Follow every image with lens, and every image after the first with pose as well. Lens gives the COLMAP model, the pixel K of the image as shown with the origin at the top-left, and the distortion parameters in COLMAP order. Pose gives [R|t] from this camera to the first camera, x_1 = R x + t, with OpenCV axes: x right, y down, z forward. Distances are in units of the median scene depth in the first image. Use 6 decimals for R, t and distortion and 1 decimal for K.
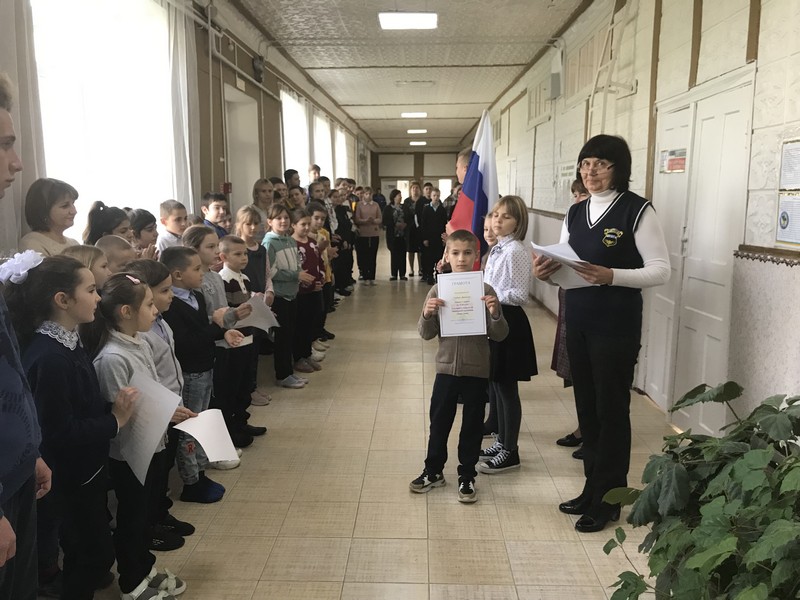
lens RADIAL K [[664.3, 0, 401.1], [0, 664.3, 295.2], [0, 0, 1]] dist [0.037996, -0.036743]
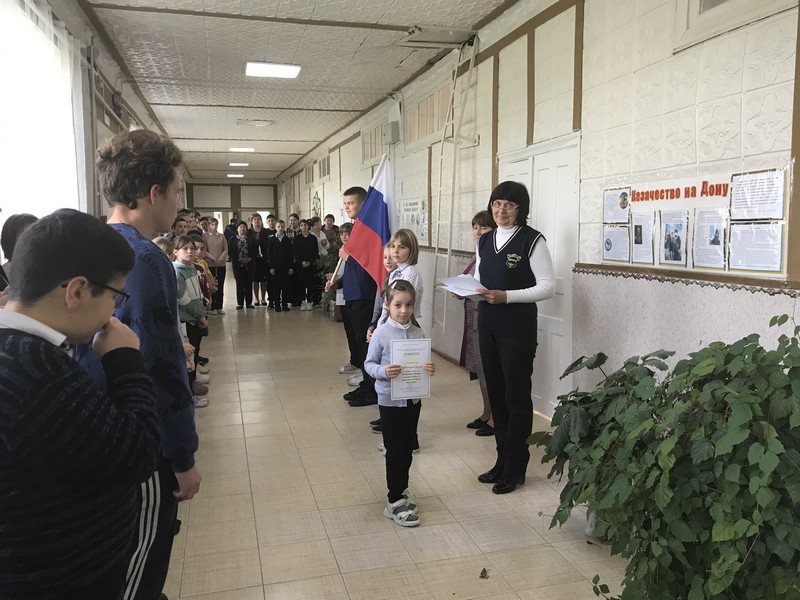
lens RADIAL K [[664.3, 0, 401.4], [0, 664.3, 292.6], [0, 0, 1]] dist [0.037996, -0.036743]
pose [[0.956067, -0.033196, 0.291263, -0.150743], [0.047608, 0.997960, -0.042533, 0.016459], [-0.289257, 0.054531, 0.955697, -0.122495]]
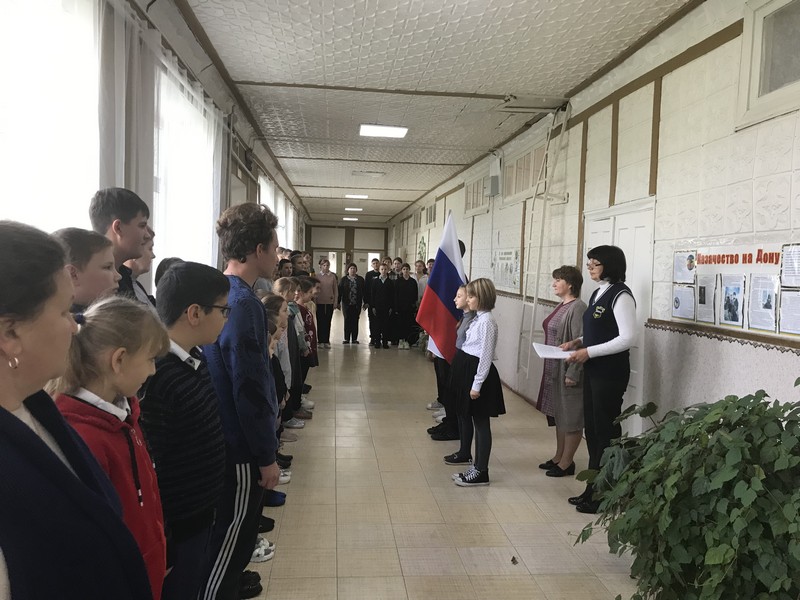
lens RADIAL K [[664.3, 0, 400.9], [0, 664.3, 294.3], [0, 0, 1]] dist [0.037996, -0.036743]
pose [[0.990771, 0.028505, 0.132512, -0.139752], [-0.014447, 0.994276, -0.105860, 0.021395], [-0.134771, 0.102969, 0.985512, -0.229370]]
